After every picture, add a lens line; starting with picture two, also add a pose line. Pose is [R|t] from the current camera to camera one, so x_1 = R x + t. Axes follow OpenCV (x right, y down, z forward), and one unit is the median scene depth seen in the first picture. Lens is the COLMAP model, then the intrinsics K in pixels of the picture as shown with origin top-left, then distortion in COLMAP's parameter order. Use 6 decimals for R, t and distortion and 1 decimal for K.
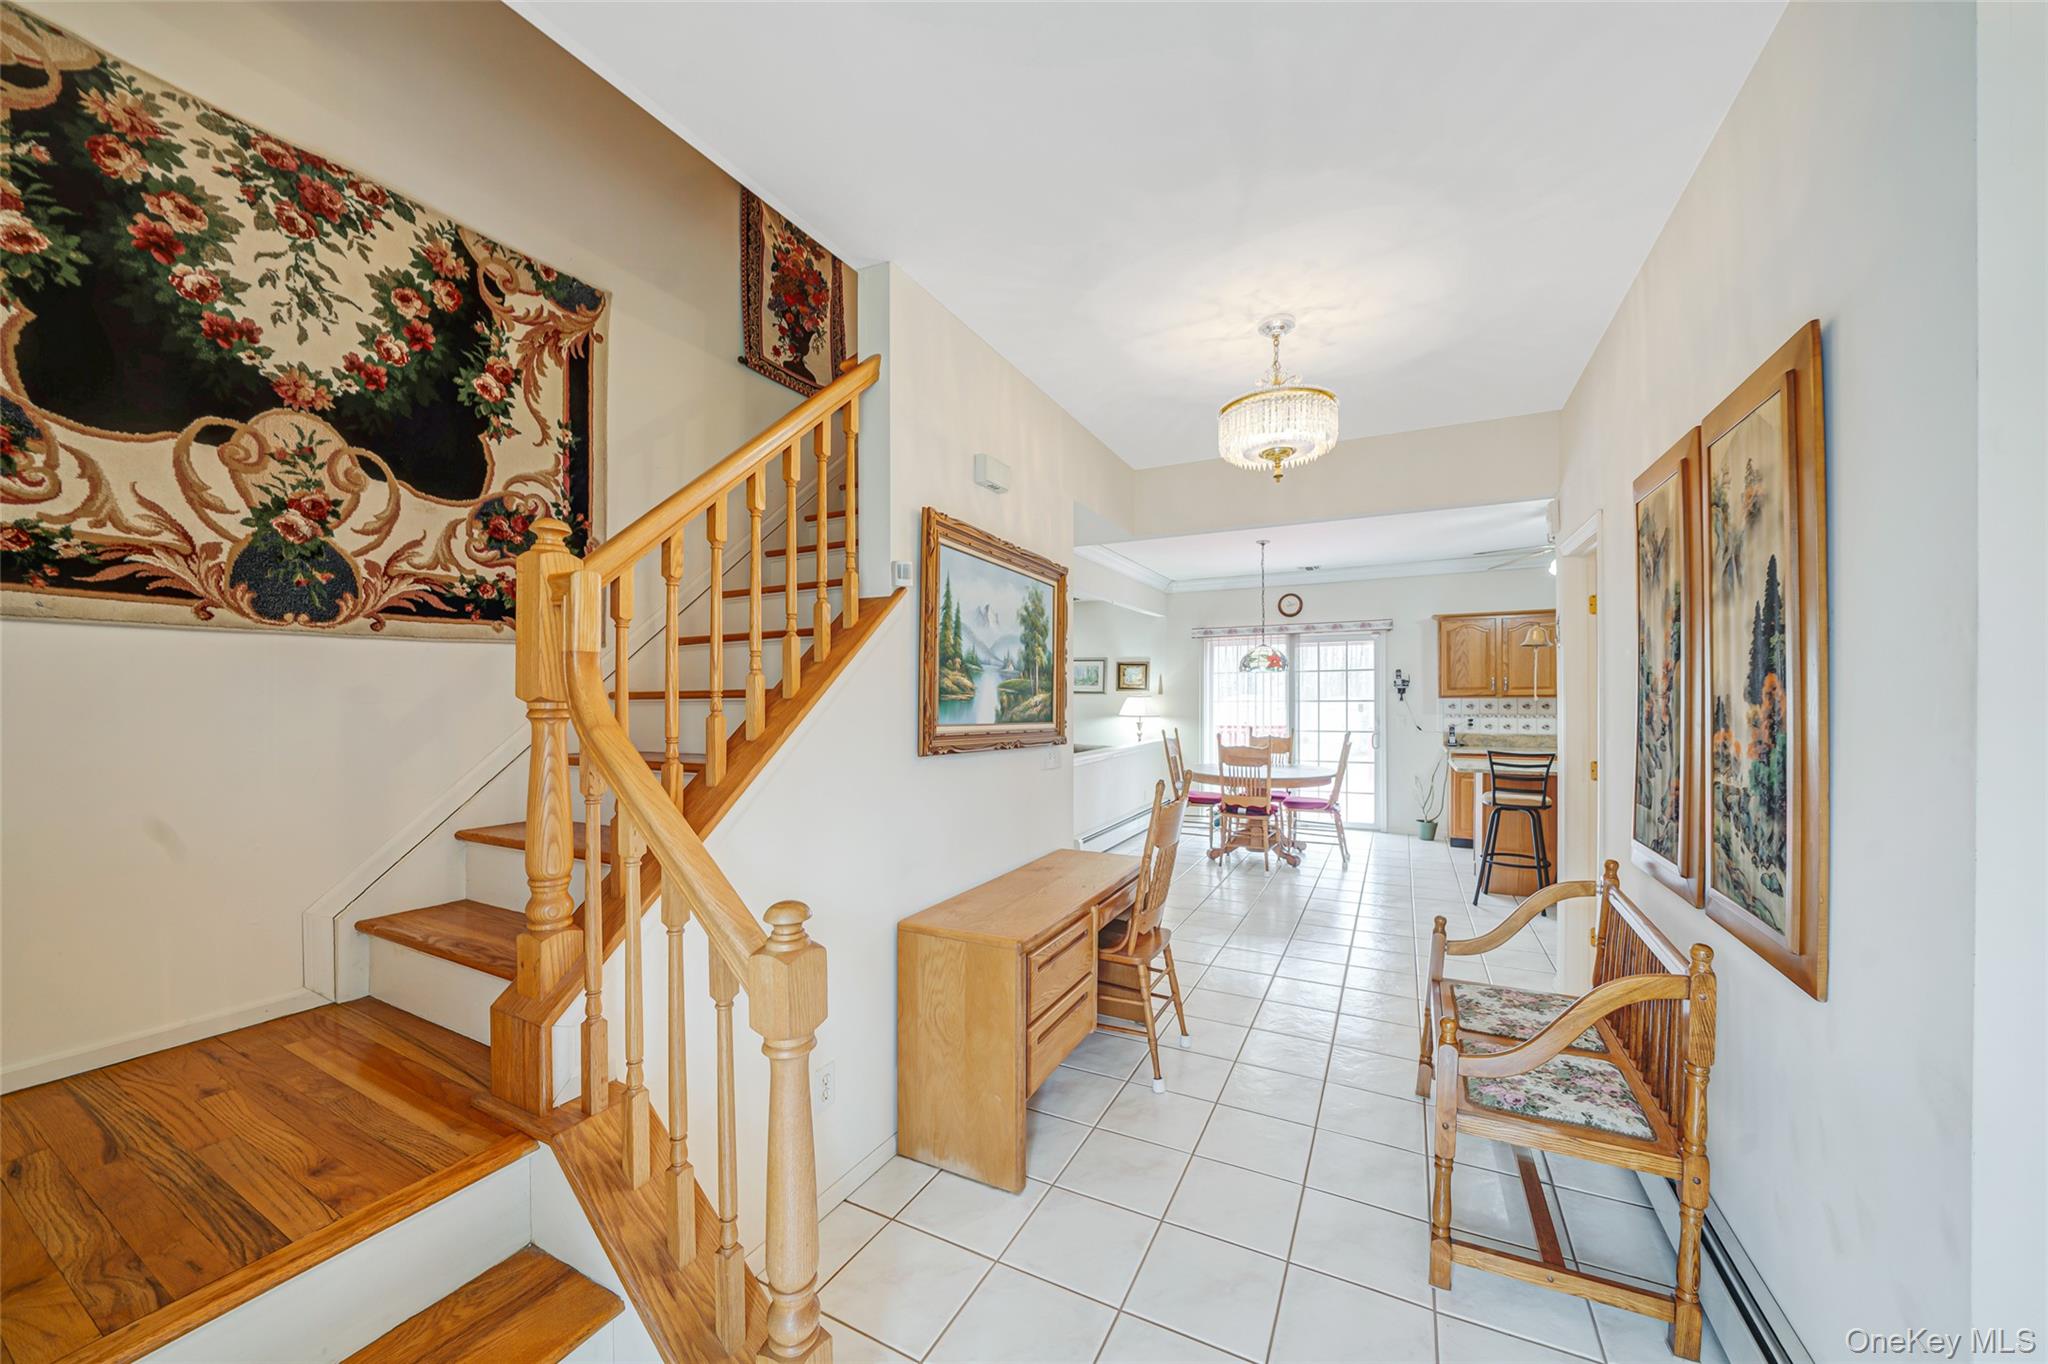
lens RADIAL K [[771.3, 0, 1023.2], [0, 771.3, 702.2], [0, 0, 1]] dist [-0.000129, -0.000021]
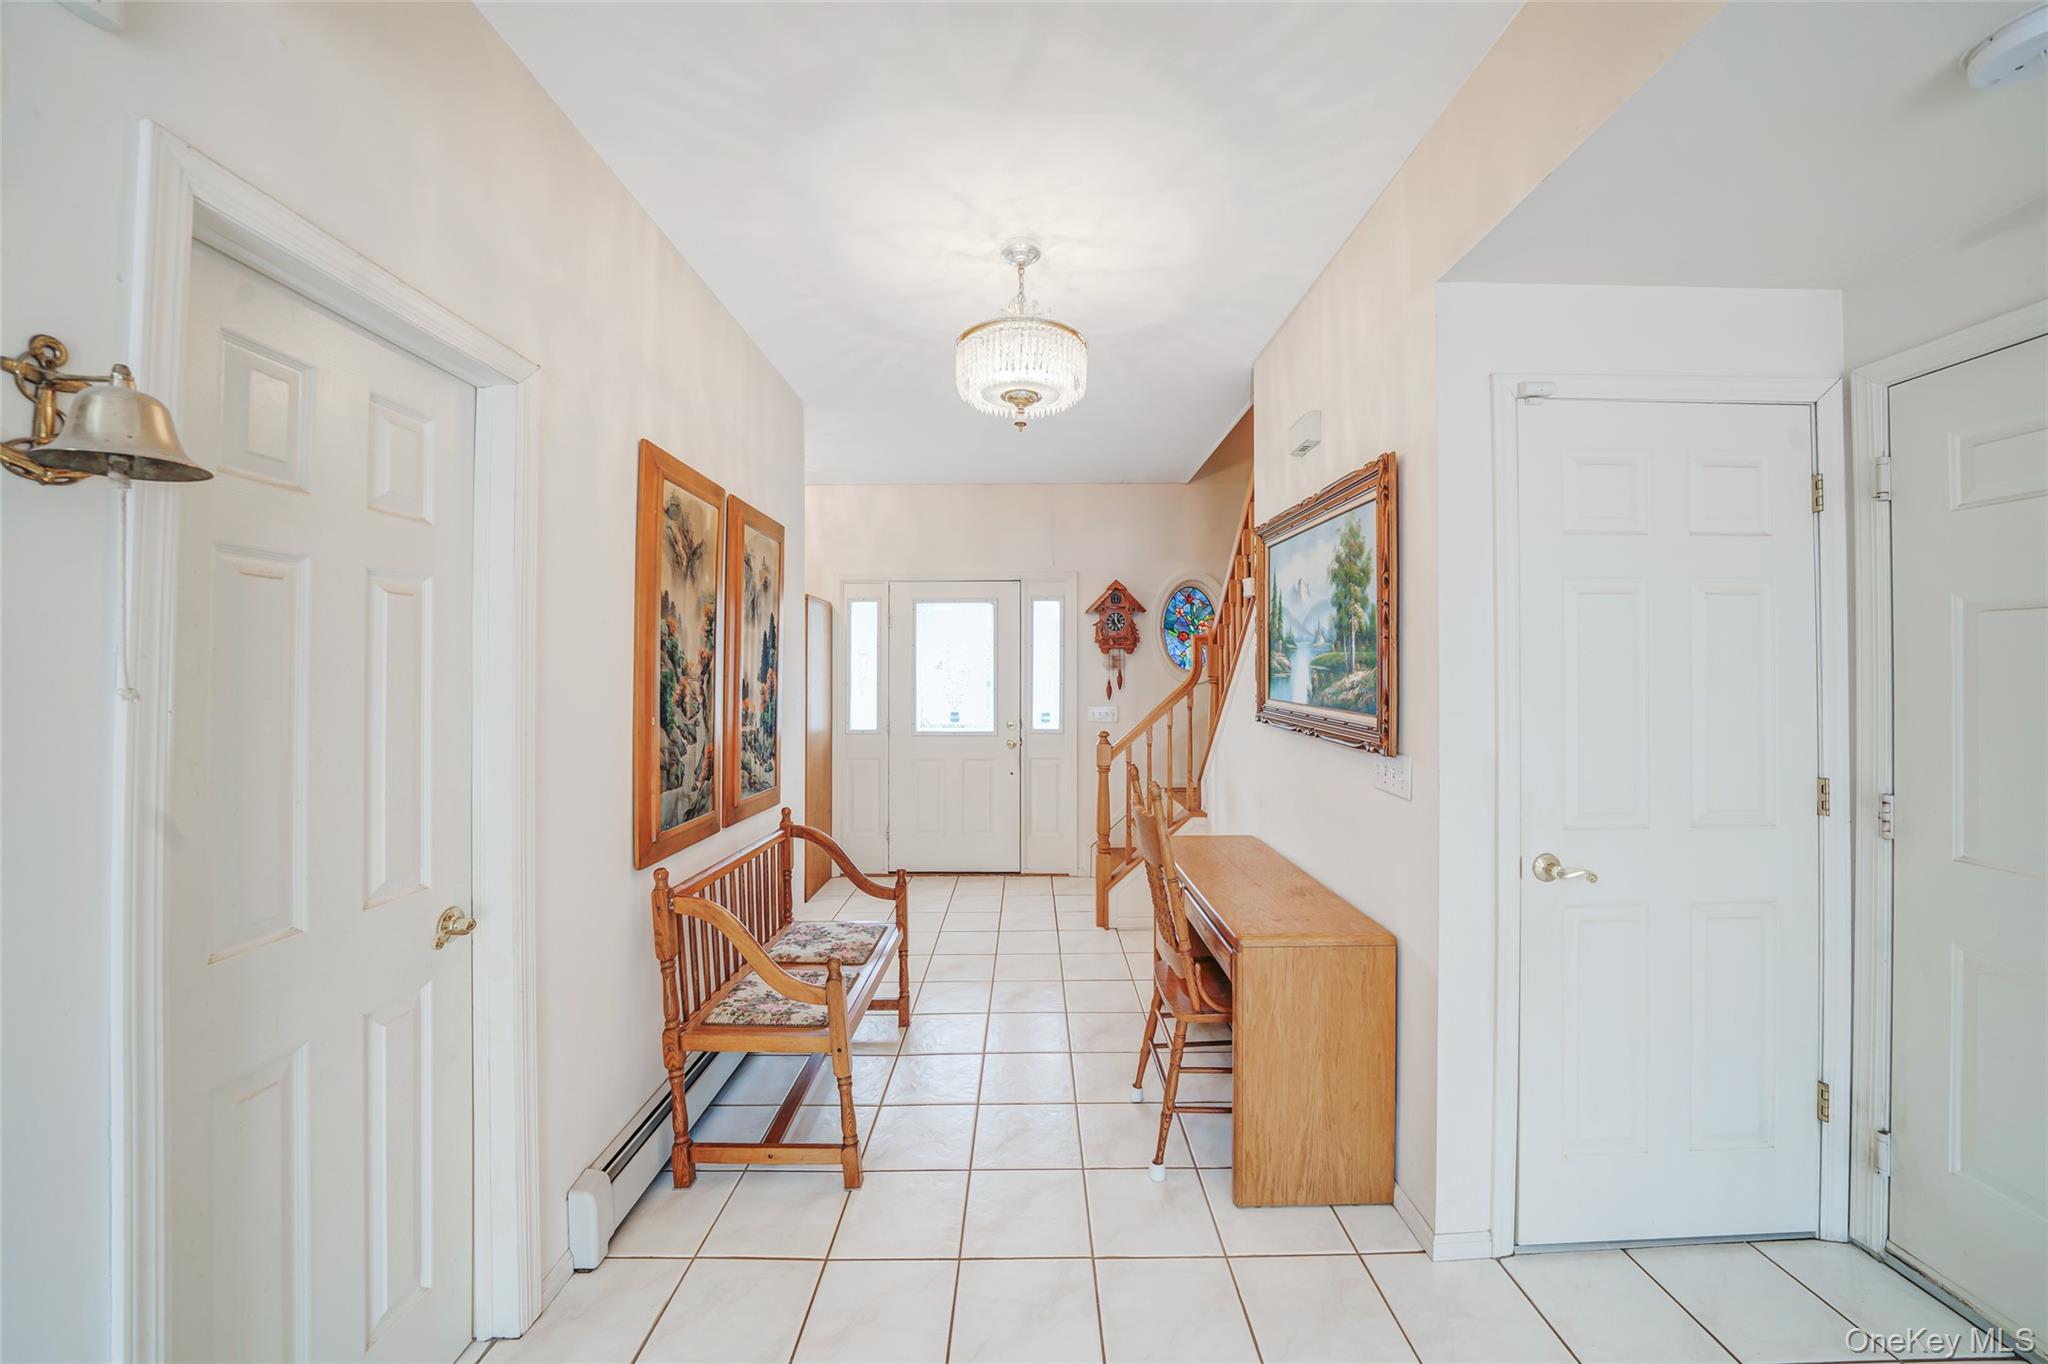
lens RADIAL K [[730.4, 0, 1033.9], [0, 730.4, 664.4], [0, 0, 1]] dist [-0.016465, 0.000011]
pose [[-0.891823, -0.001154, -0.452382, 0.679688], [0.003817, 0.999942, -0.010074, -0.013286], [0.452368, -0.010711, -0.891767, 1.716709]]
